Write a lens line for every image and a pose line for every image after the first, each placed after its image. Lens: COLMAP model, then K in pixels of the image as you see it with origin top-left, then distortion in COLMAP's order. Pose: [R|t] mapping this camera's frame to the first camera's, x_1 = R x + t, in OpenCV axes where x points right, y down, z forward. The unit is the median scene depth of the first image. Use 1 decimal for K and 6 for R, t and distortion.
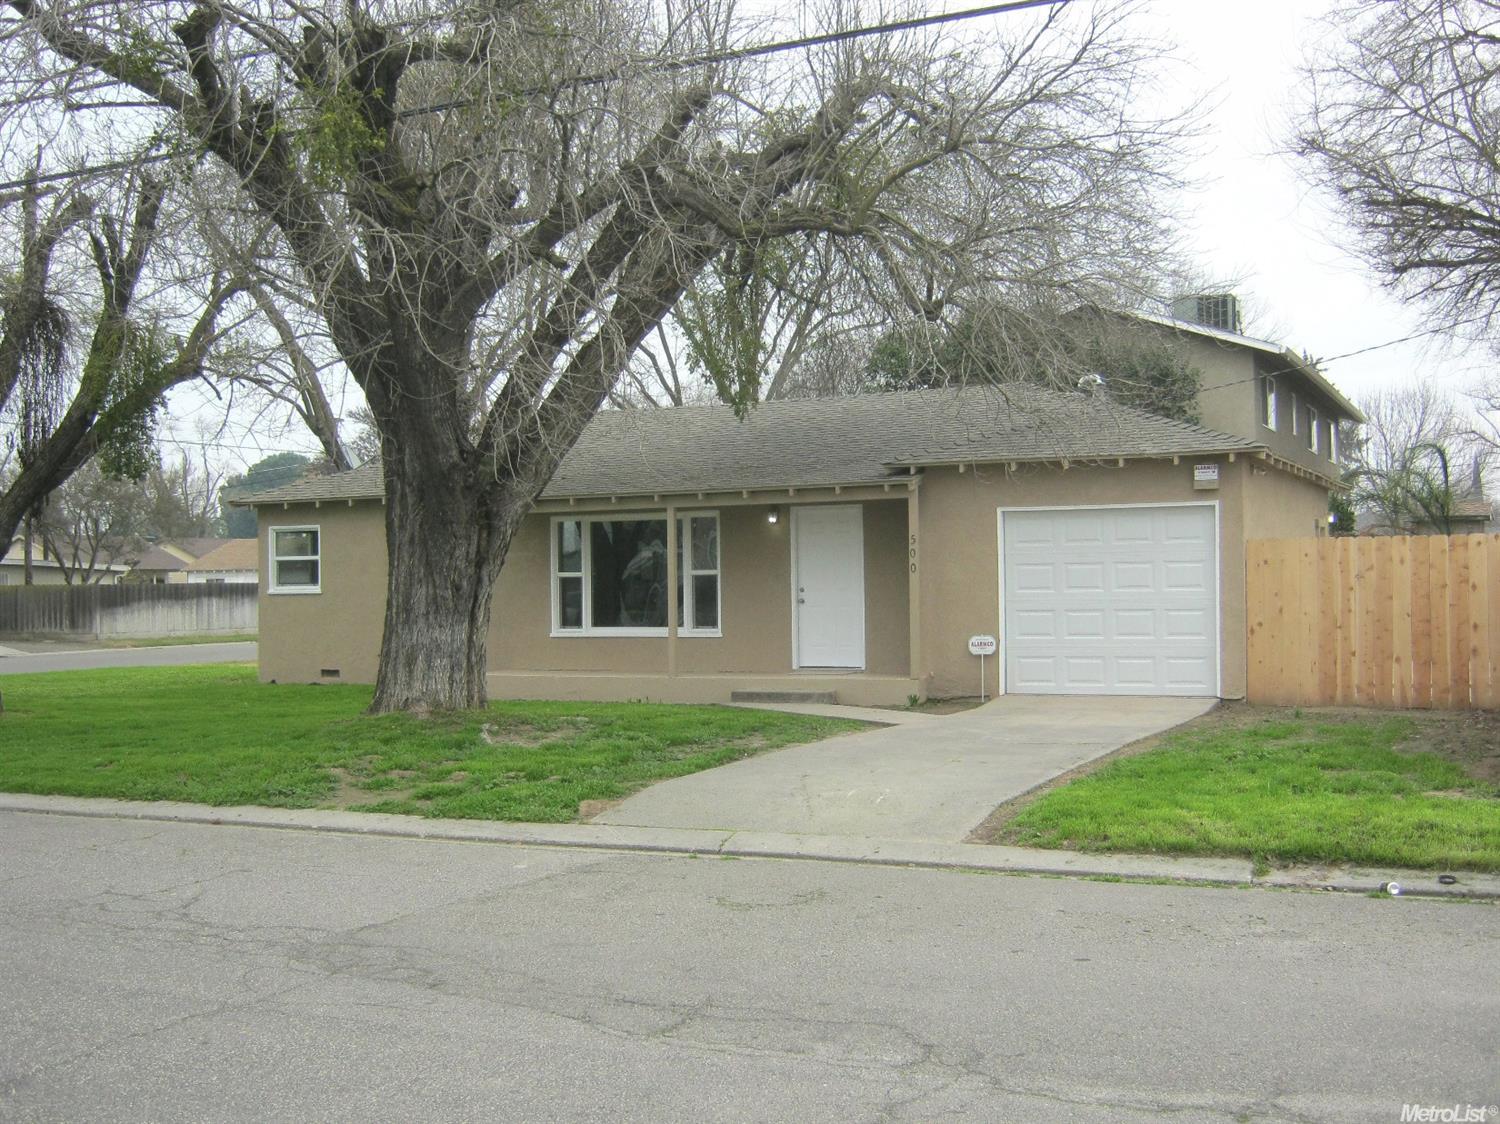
lens RADIAL K [[1646.7, 0, 759.5], [0, 1646.7, 565.0], [0, 0, 1]] dist [-0.090039, -0.013689]
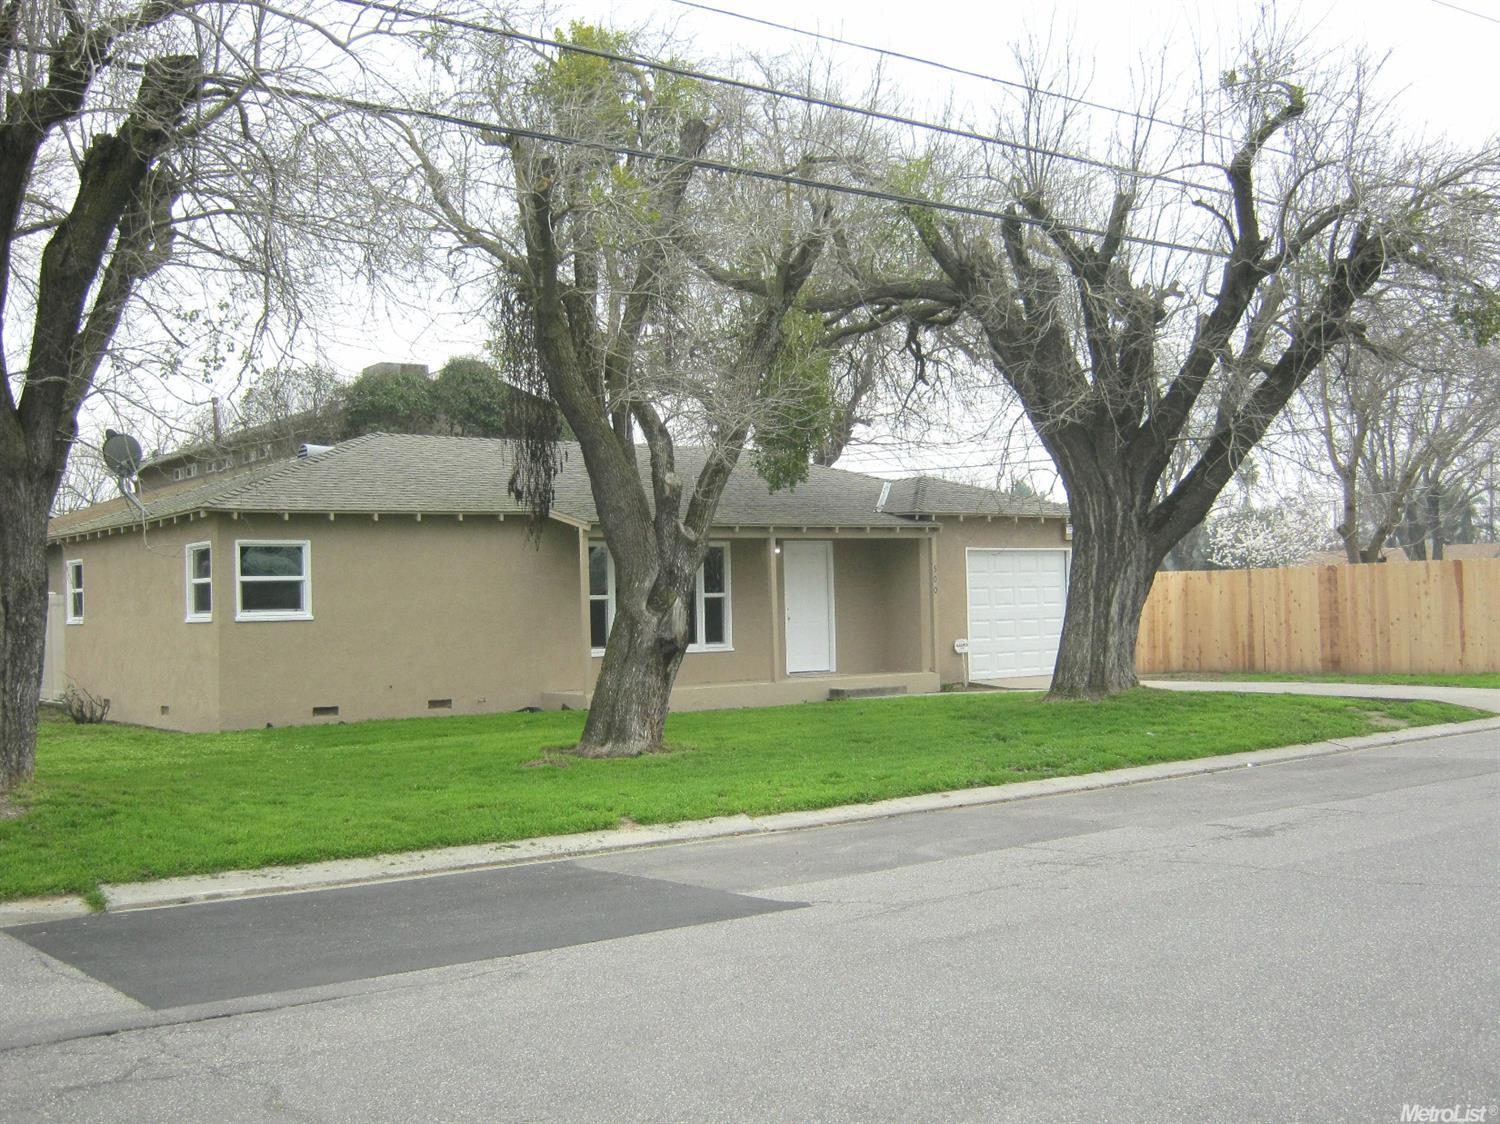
lens RADIAL K [[1646.7, 0, 759.5], [0, 1646.7, 565.0], [0, 0, 1]] dist [-0.090039, -0.013689]
pose [[0.479587, 0.022452, 0.877207, -1.158969], [0.007957, 0.999520, -0.029933, 0.020495], [-0.877458, 0.021336, 0.479178, 0.478175]]
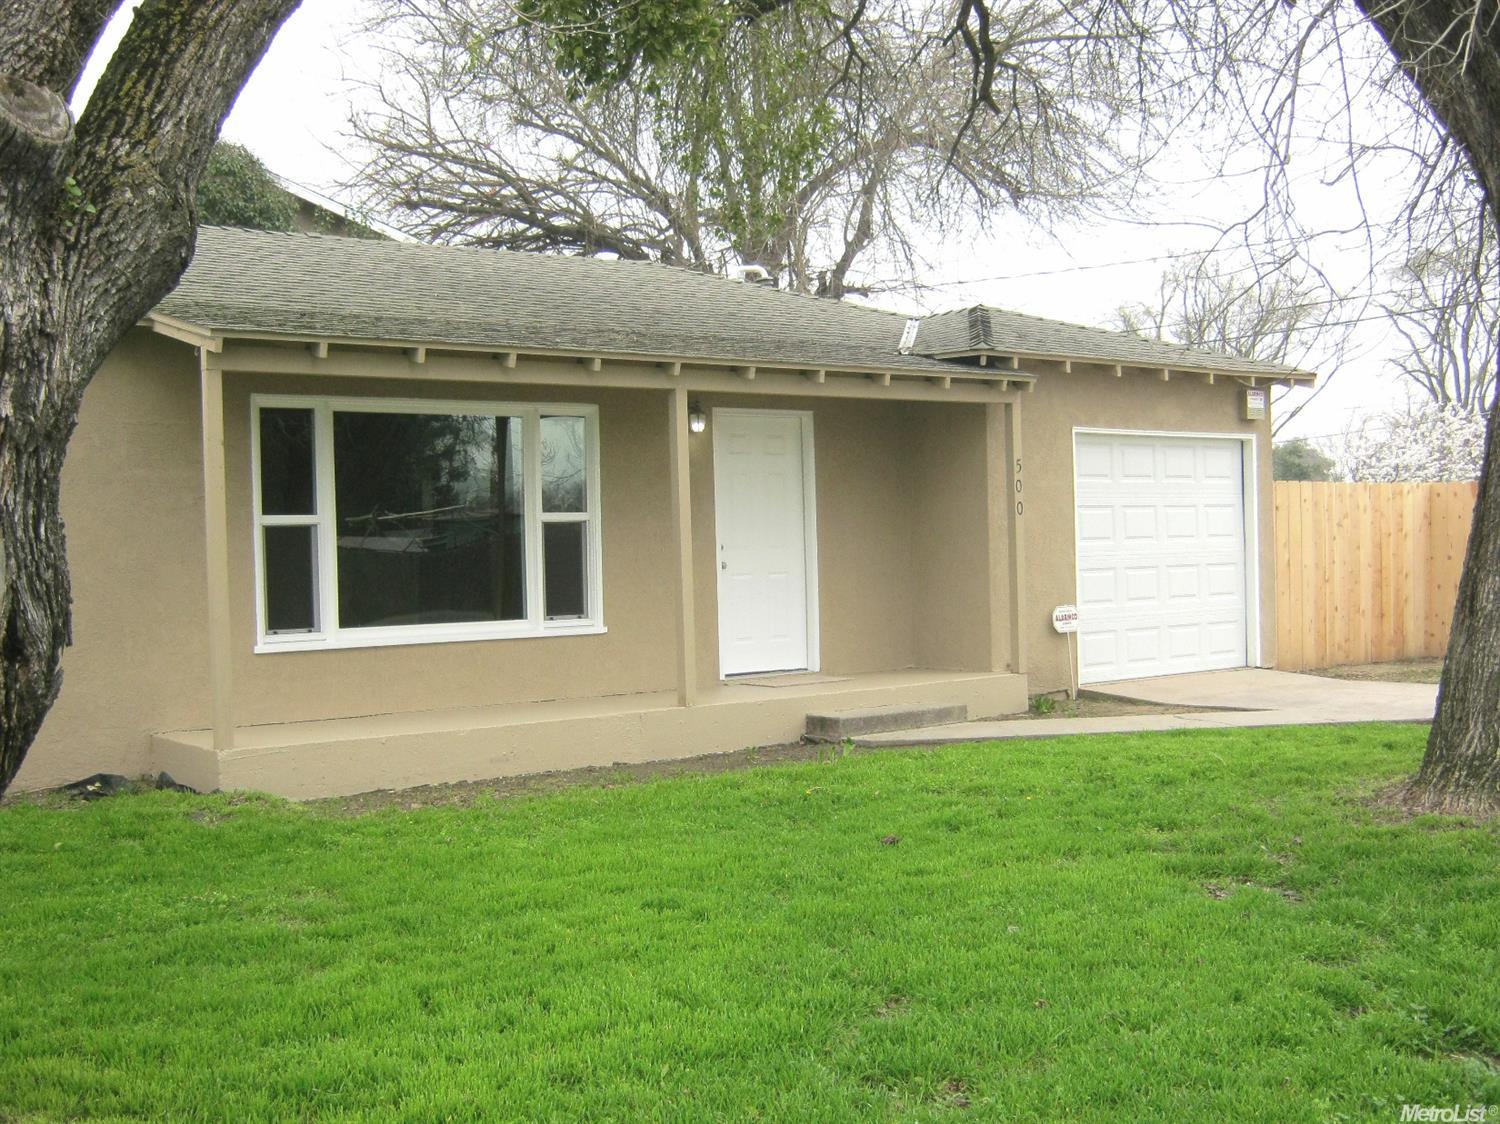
lens RADIAL K [[1646.7, 0, 759.5], [0, 1646.7, 565.0], [0, 0, 1]] dist [-0.090039, -0.013689]
pose [[0.471101, -0.006205, 0.882057, -0.547506], [0.009865, 0.999950, 0.001766, 0.022777], [-0.882024, 0.007869, 0.471138, 0.776242]]
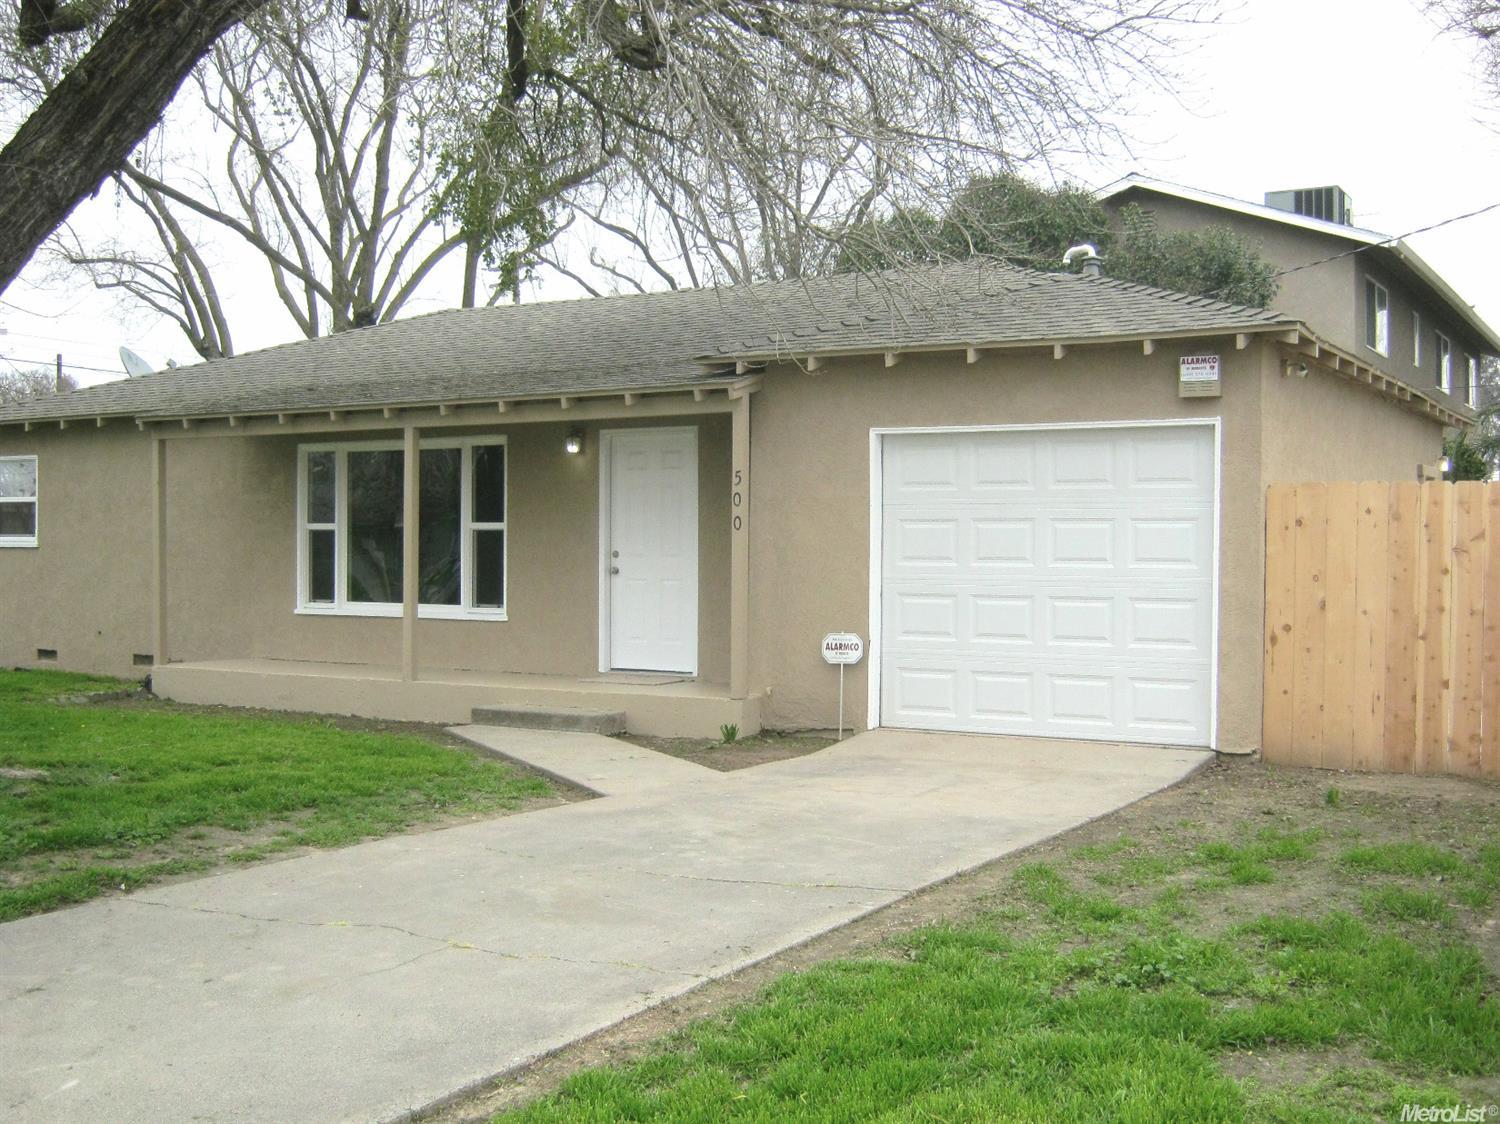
lens RADIAL K [[1646.7, 0, 759.5], [0, 1646.7, 565.0], [0, 0, 1]] dist [-0.090039, -0.013689]
pose [[0.996228, 0.018749, -0.084727, 0.155346], [-0.016671, 0.999544, 0.025172, 0.001851], [0.085160, -0.023665, 0.996086, 0.372143]]
